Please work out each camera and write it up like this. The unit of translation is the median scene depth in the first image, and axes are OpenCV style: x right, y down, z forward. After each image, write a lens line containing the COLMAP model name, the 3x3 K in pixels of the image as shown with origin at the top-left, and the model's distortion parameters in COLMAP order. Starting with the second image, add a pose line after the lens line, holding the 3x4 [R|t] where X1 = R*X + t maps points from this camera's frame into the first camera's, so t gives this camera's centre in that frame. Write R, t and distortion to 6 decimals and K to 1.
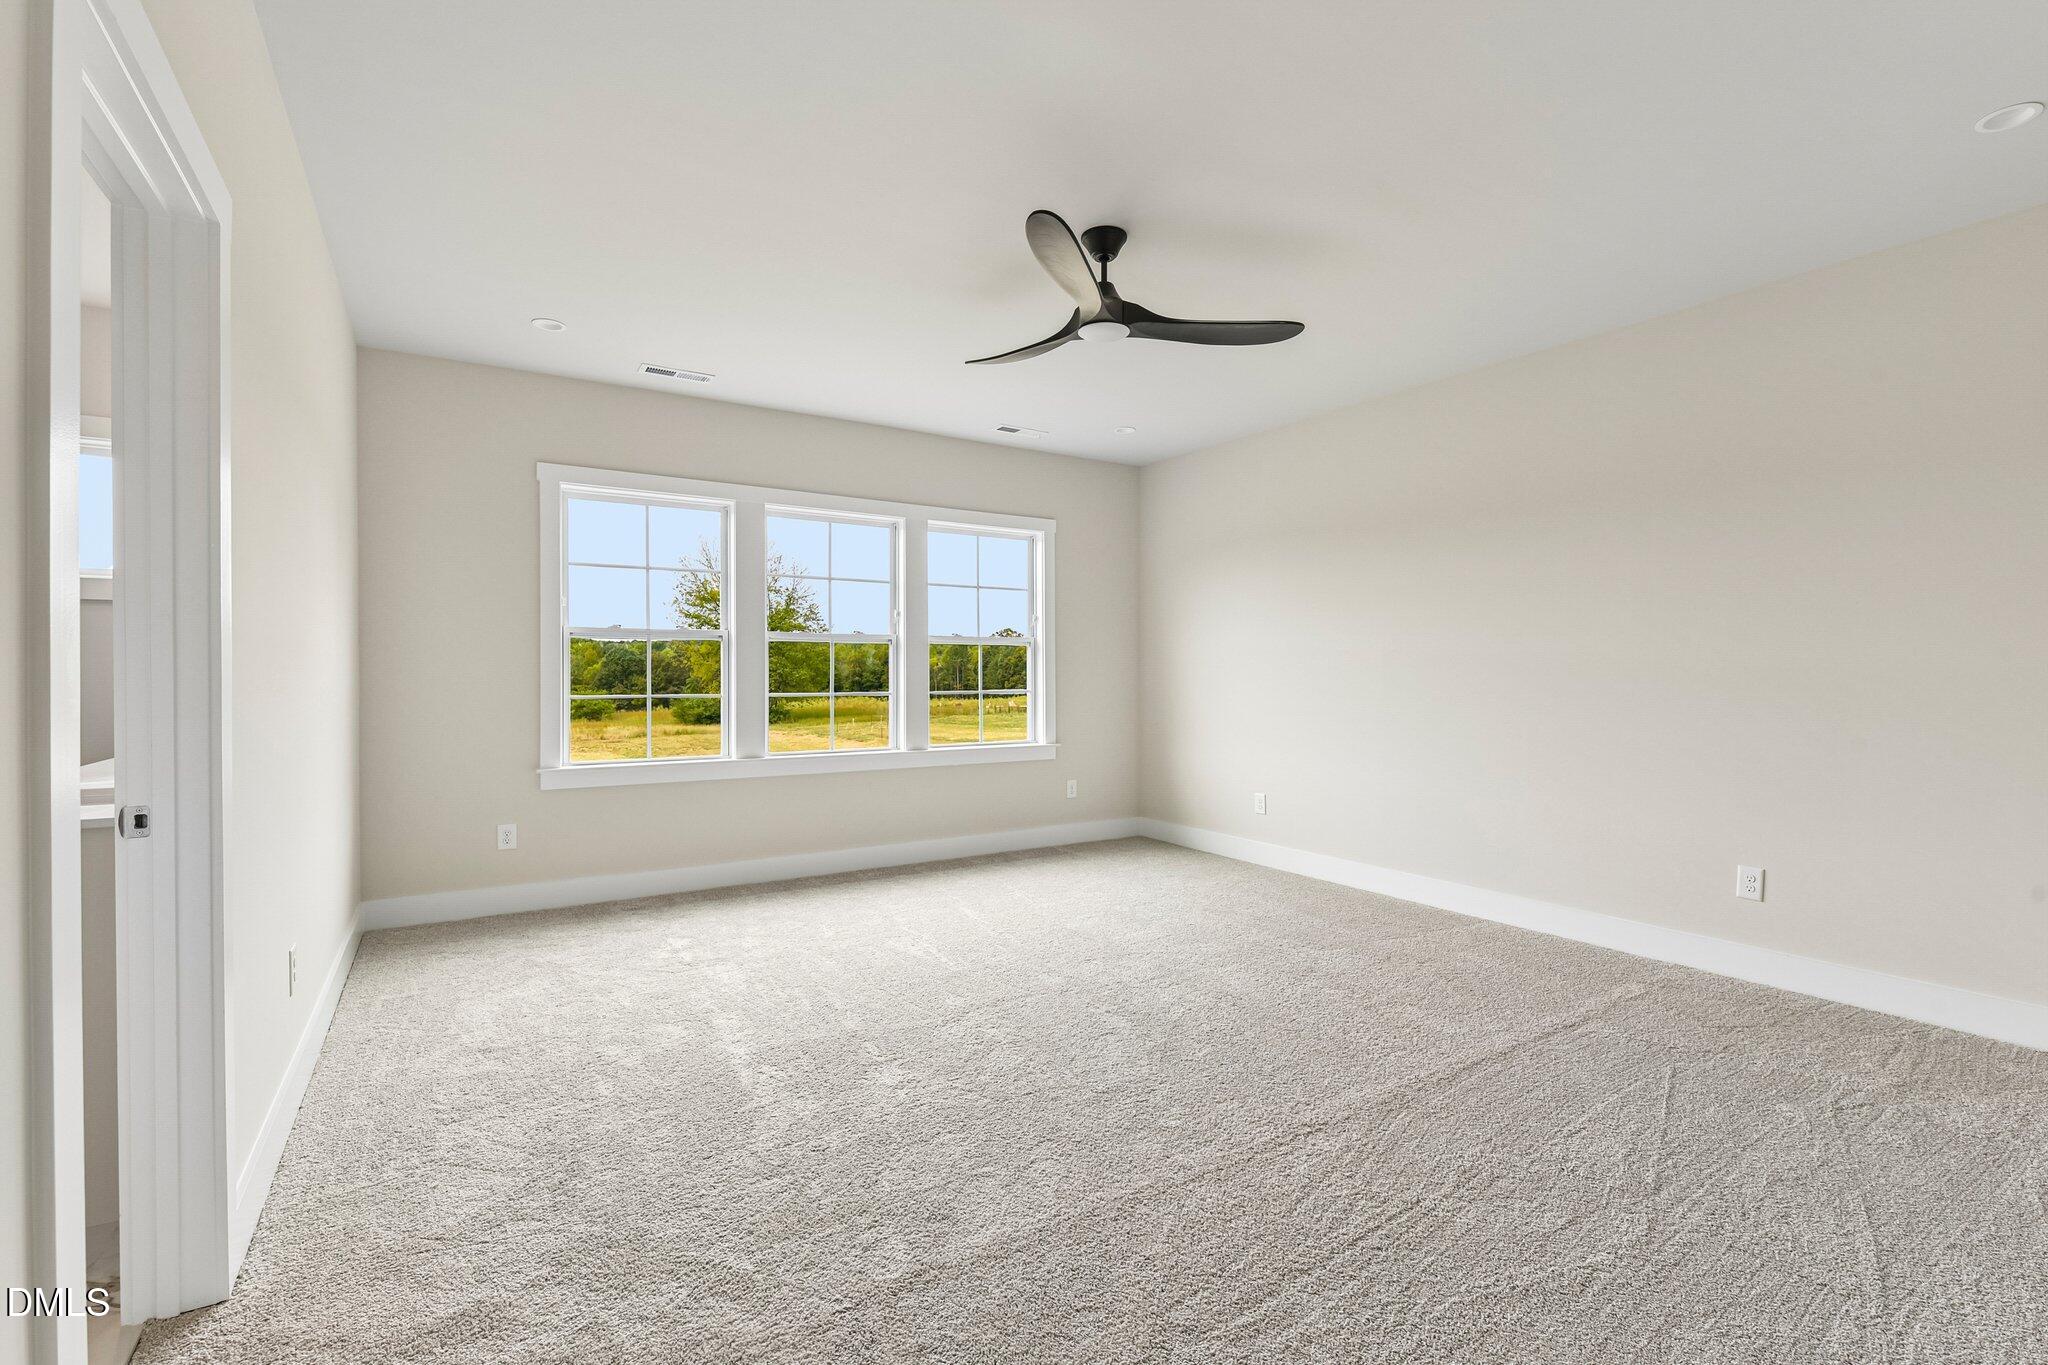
lens RADIAL K [[889.1, 0, 1011.0], [0, 889.1, 678.0], [0, 0, 1]] dist [0.008416, -0.010991]
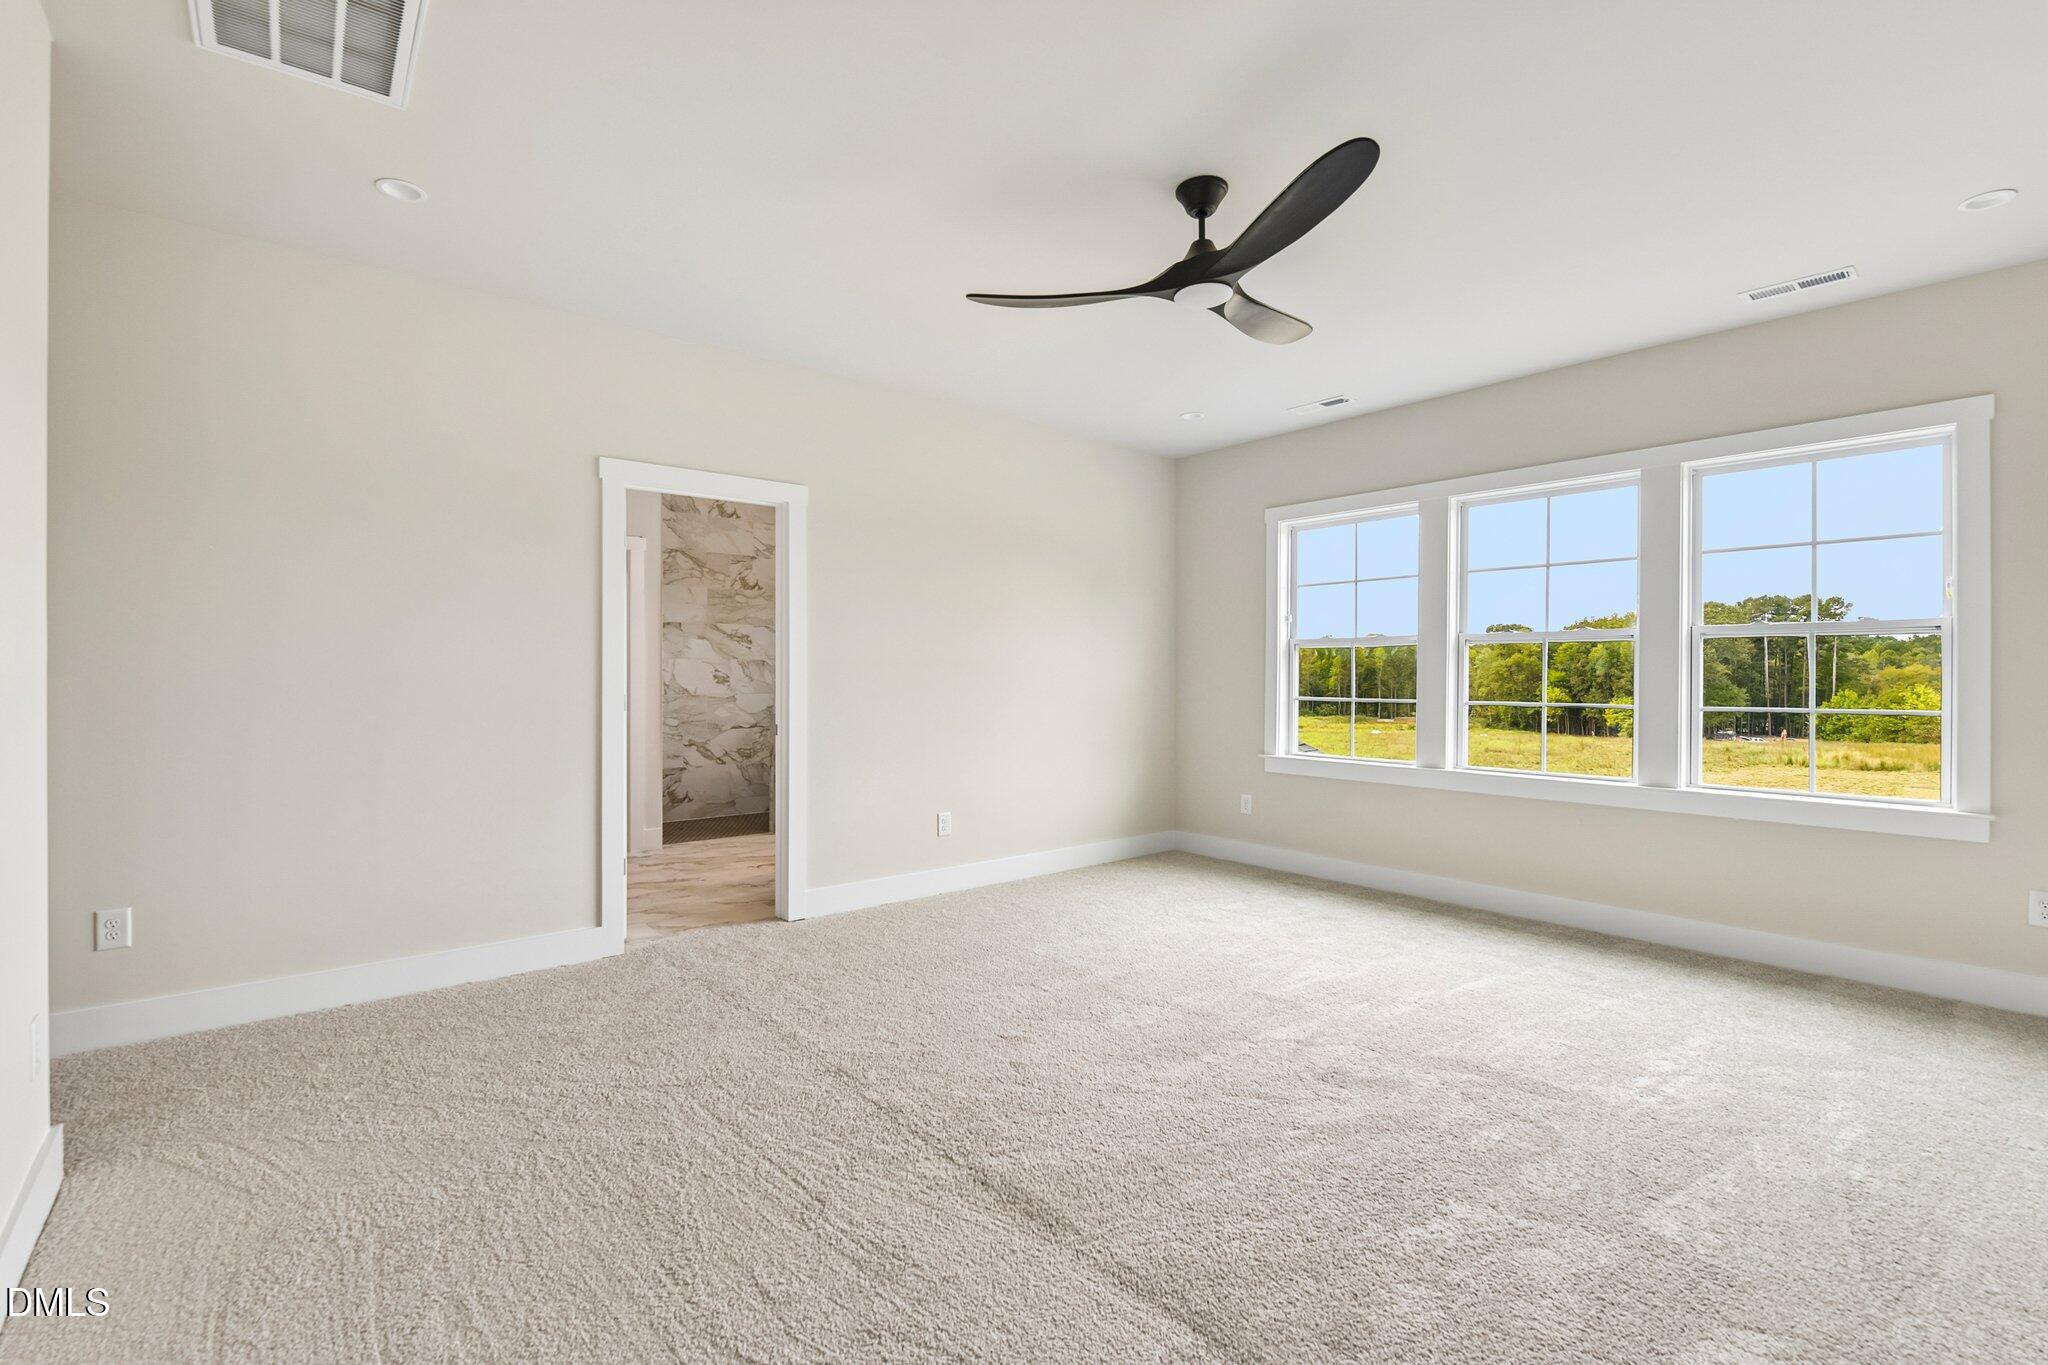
lens RADIAL K [[889.1, 0, 1011.0], [0, 889.1, 678.0], [0, 0, 1]] dist [0.008416, -0.010991]
pose [[0.147257, 0.003585, -0.989092, 0.634382], [-0.010460, 0.999943, 0.002067, -0.004091], [0.989043, 0.010042, 0.147286, 0.448557]]
